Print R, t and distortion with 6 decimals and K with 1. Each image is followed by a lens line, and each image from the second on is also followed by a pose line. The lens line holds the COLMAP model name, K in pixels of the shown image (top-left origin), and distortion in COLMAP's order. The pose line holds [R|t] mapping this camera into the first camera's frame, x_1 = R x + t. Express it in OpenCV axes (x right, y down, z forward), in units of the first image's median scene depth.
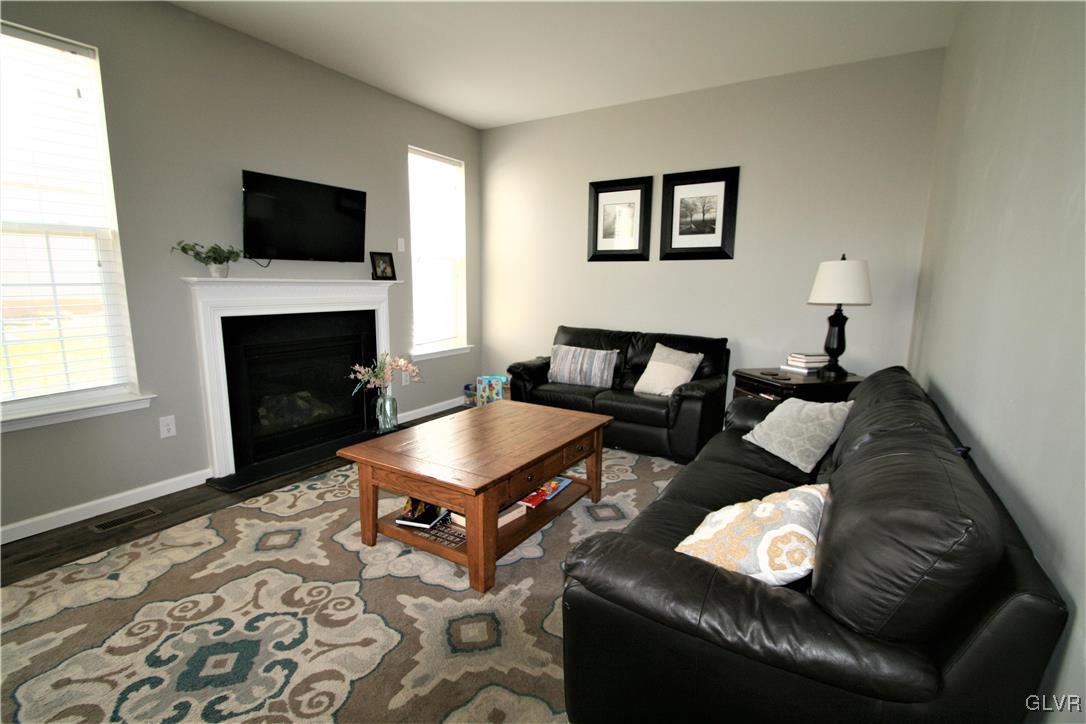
lens RADIAL K [[501.5, 0, 546.7], [0, 501.5, 358.8], [0, 0, 1]] dist [-0.001824, -0.000201]
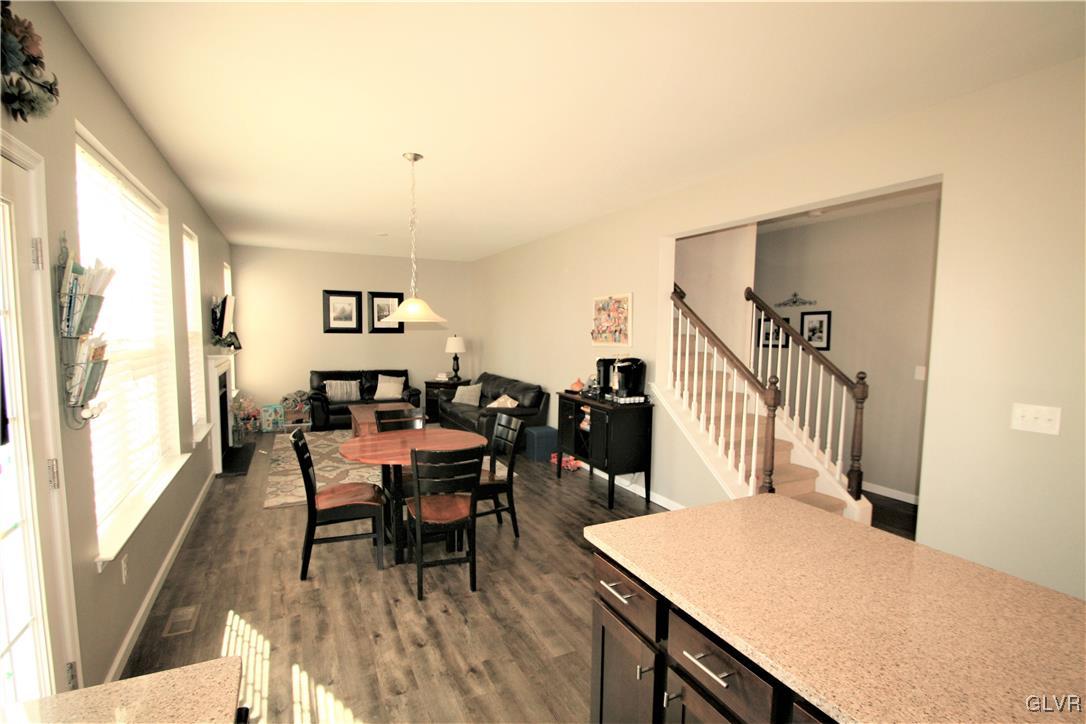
lens RADIAL K [[501.5, 0, 536.7], [0, 501.5, 369.9], [0, 0, 1]] dist [-0.001824, -0.000201]
pose [[0.537360, -0.076654, 0.839862, -1.166934], [0.118622, 0.992830, 0.014718, -0.004088], [-0.834969, 0.091717, 0.542600, -0.656771]]
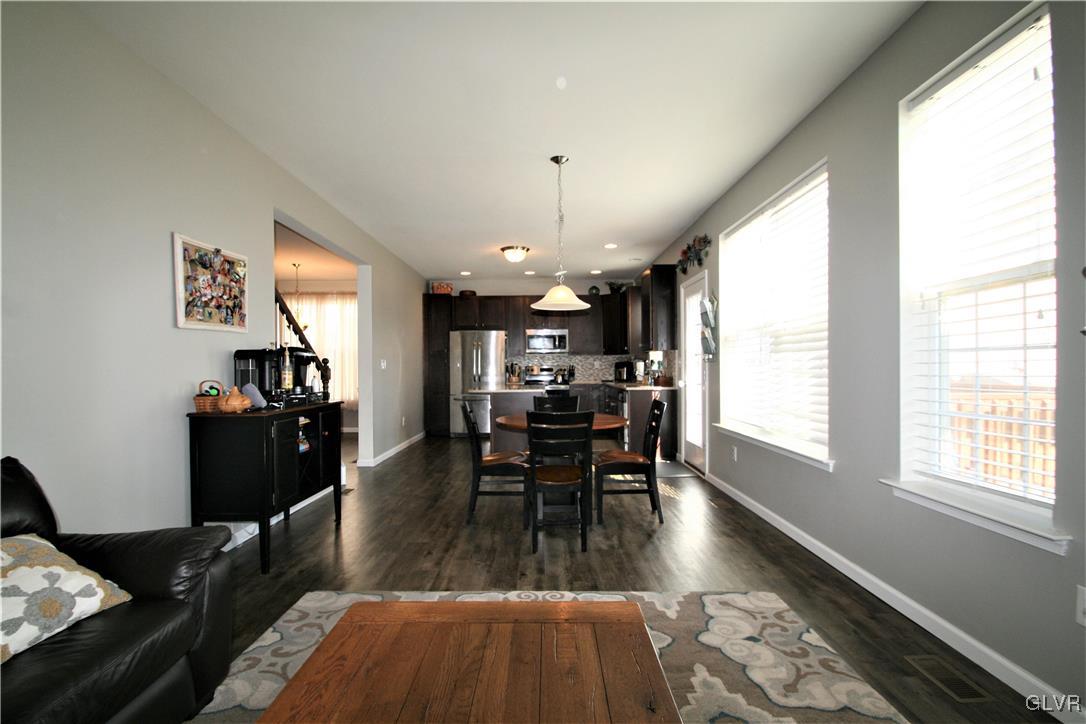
lens RADIAL K [[501.5, 0, 543.2], [0, 501.5, 365.4], [0, 0, 1]] dist [-0.001824, -0.000201]
pose [[-0.853870, -0.002012, -0.520483, 0.007143], [-0.076952, 0.989491, 0.122418, -0.104199], [0.514766, 0.144581, -0.845051, 0.826271]]
